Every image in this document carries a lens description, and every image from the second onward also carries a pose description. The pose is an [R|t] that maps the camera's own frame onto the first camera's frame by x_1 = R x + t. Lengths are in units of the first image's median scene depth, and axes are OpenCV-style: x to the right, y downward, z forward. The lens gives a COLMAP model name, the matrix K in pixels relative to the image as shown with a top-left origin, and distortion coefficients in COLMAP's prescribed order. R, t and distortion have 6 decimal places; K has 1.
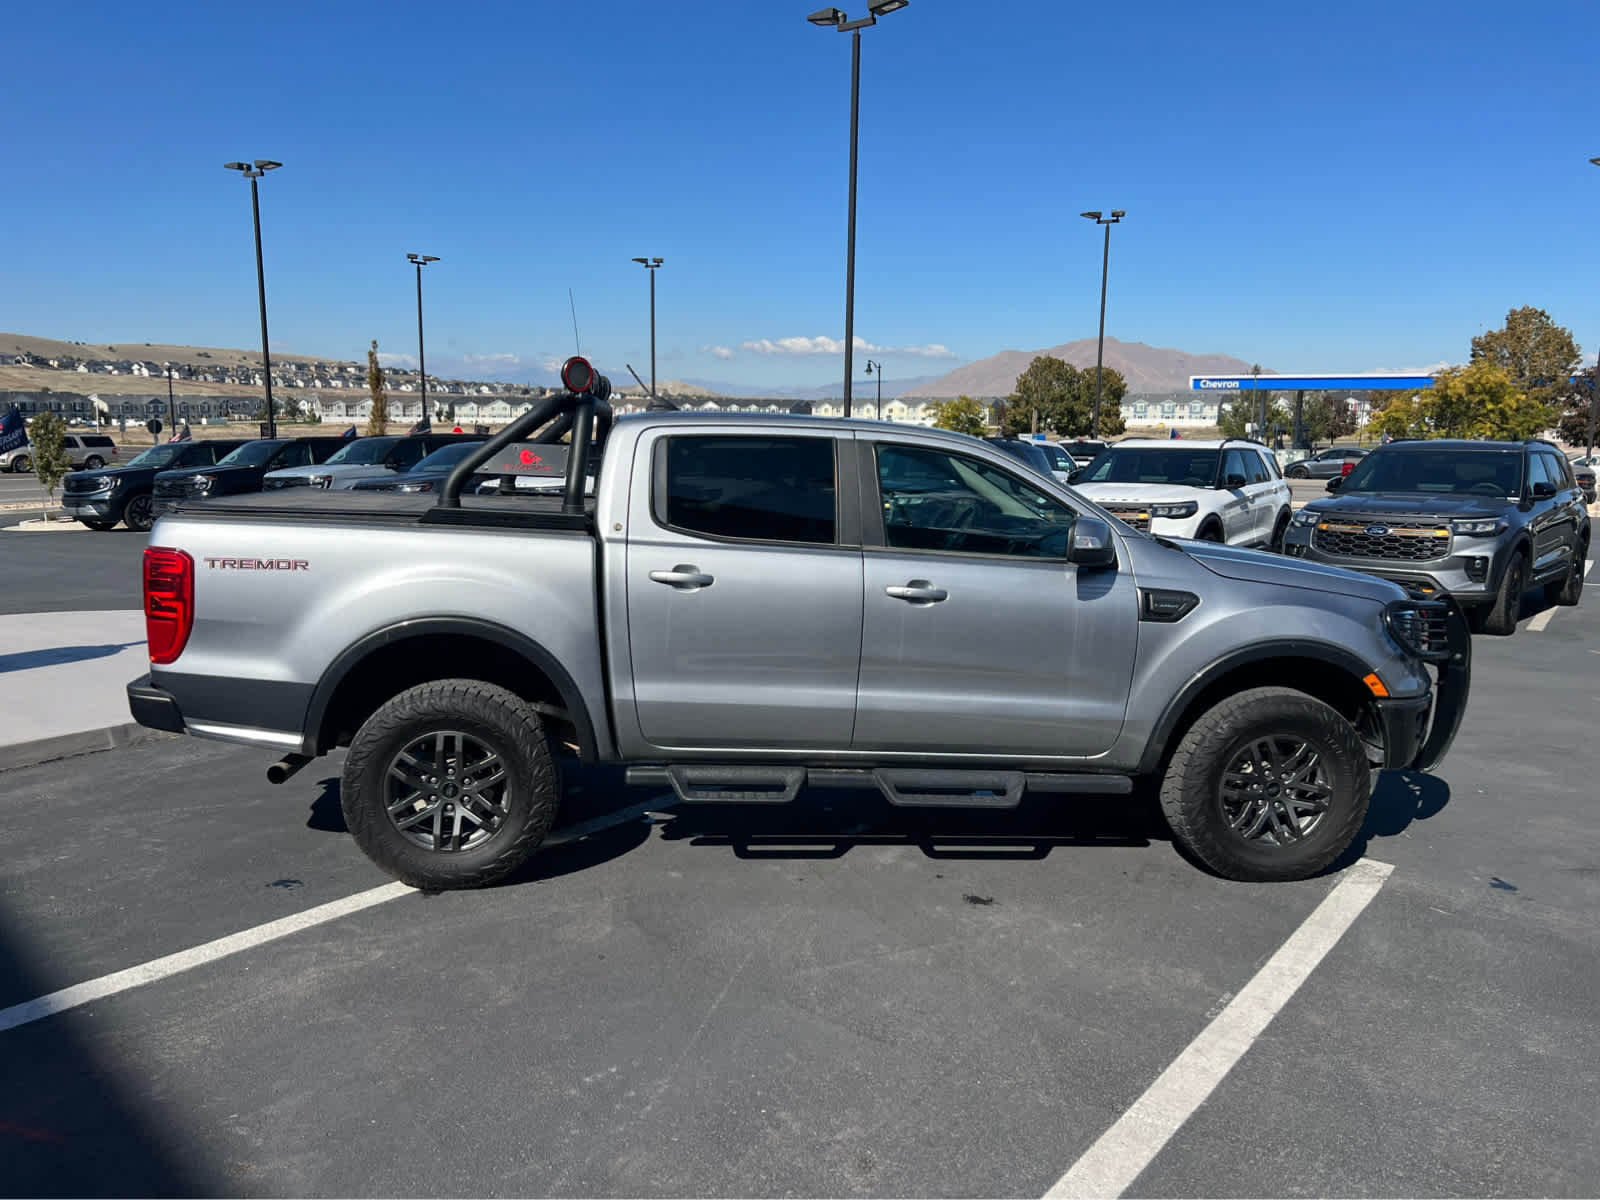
lens RADIAL K [[1207.5, 0, 803.0], [0, 1207.5, 586.0], [0, 0, 1]] dist [0.028497, -0.030762]
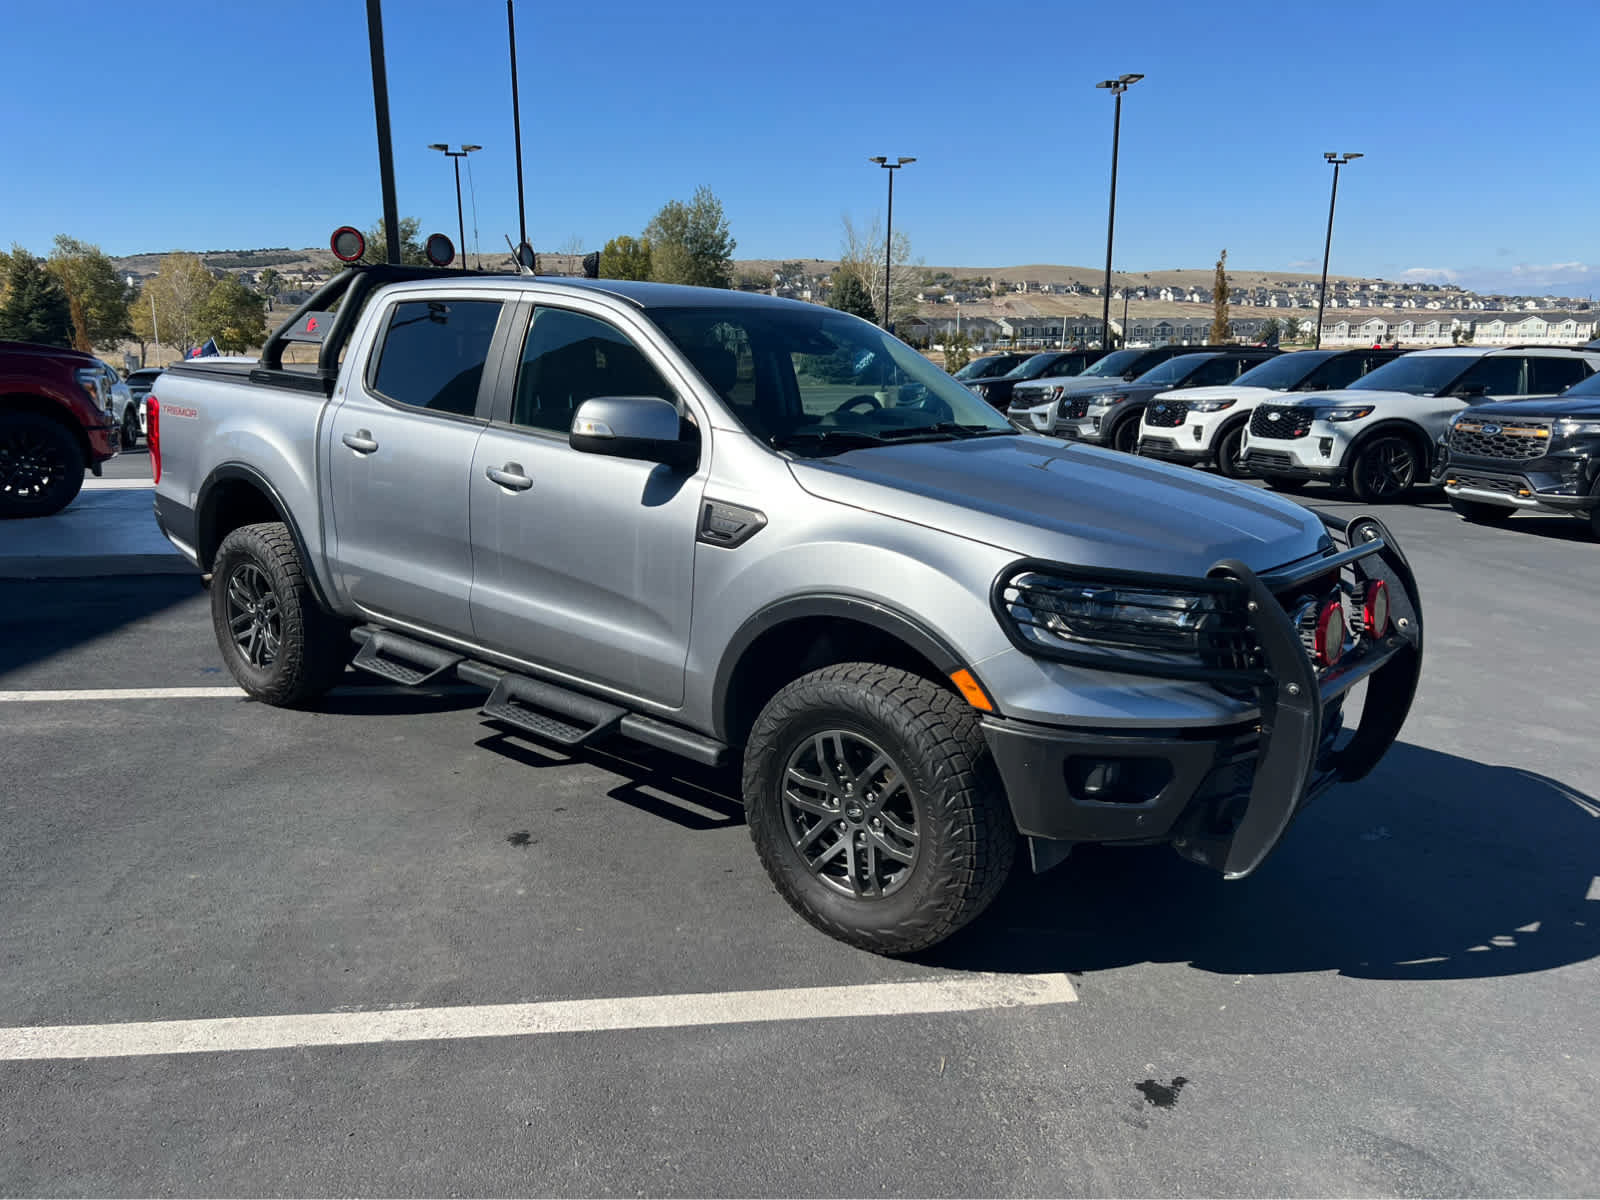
lens RADIAL K [[1207.5, 0, 798.4], [0, 1207.5, 605.6], [0, 0, 1]] dist [0.028497, -0.030762]
pose [[0.709881, 0.147407, -0.688724, 0.158686], [-0.093118, 0.988912, 0.115678, -0.004453], [0.698139, -0.017985, 0.715736, 0.096272]]
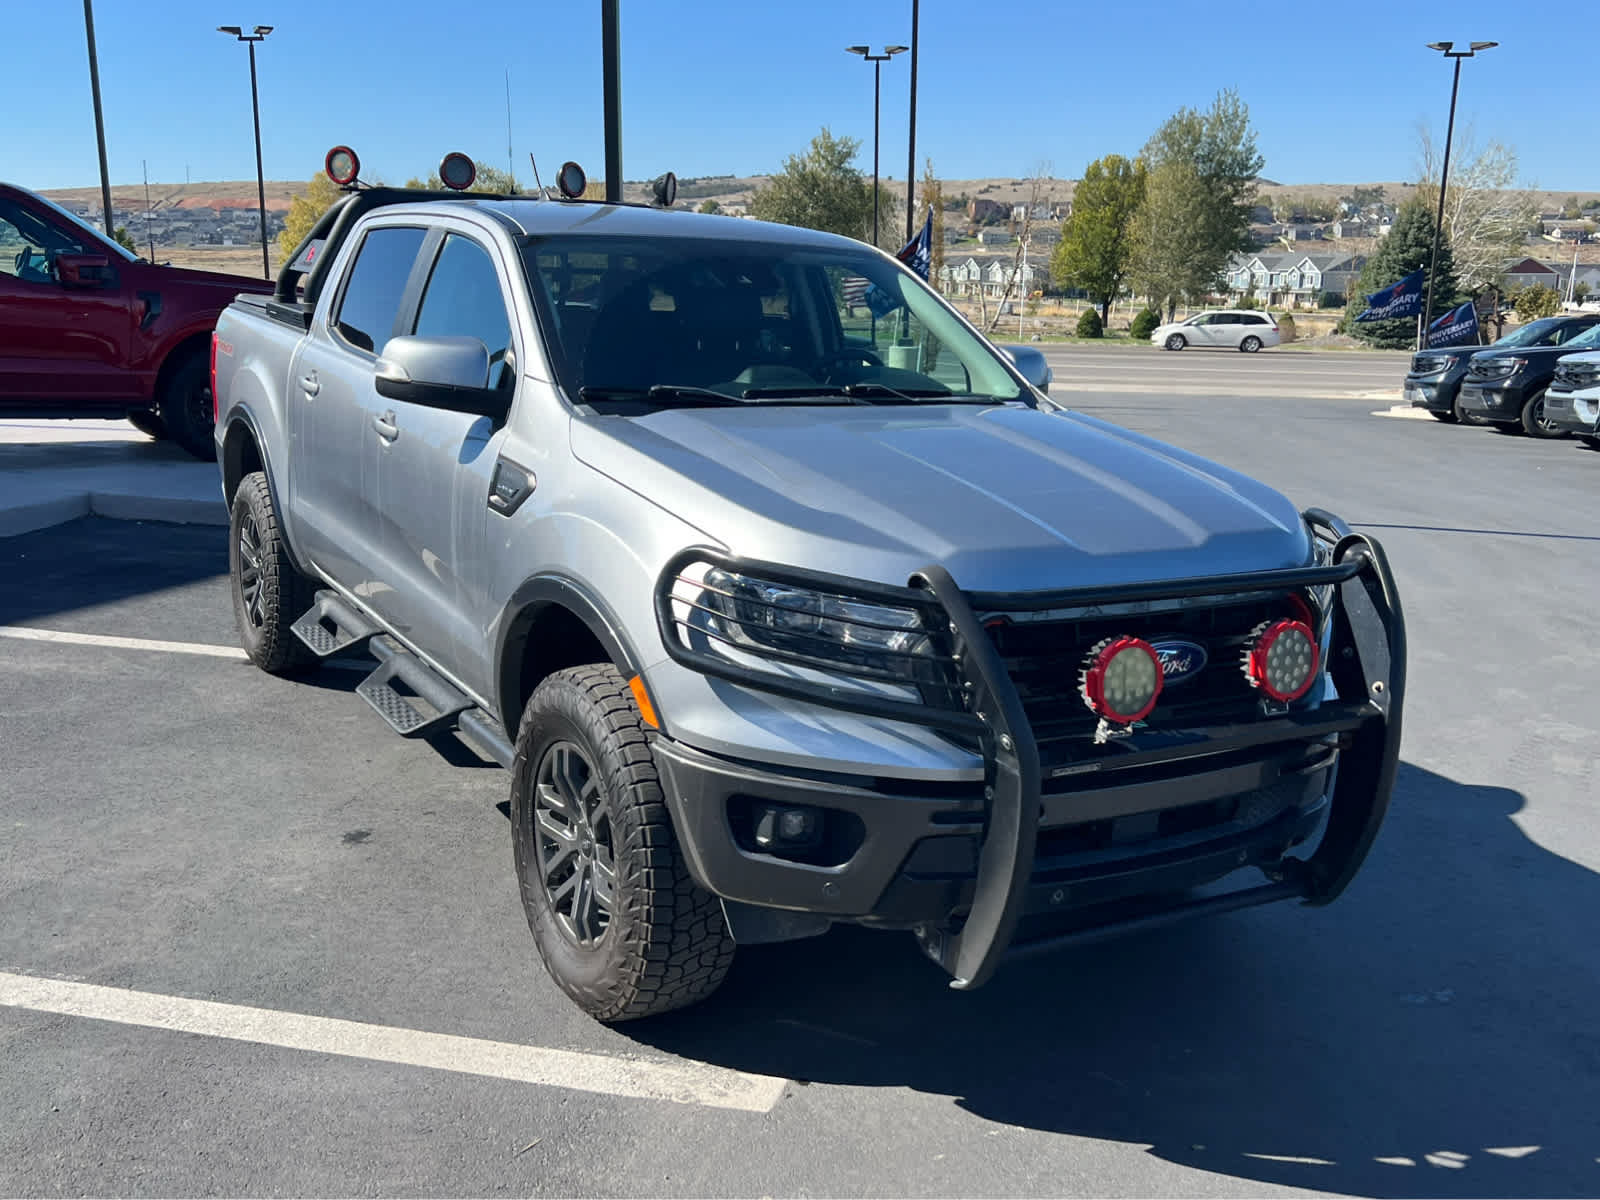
lens RADIAL K [[1549.4, 0, 795.9], [0, 1549.4, 606.8], [0, 0, 1]] dist [0.025953, 0.000000]
pose [[0.430924, 0.187099, -0.882779, 0.203271], [-0.137554, 0.980457, 0.140654, -0.010584], [0.891843, 0.060818, 0.448239, 0.147629]]
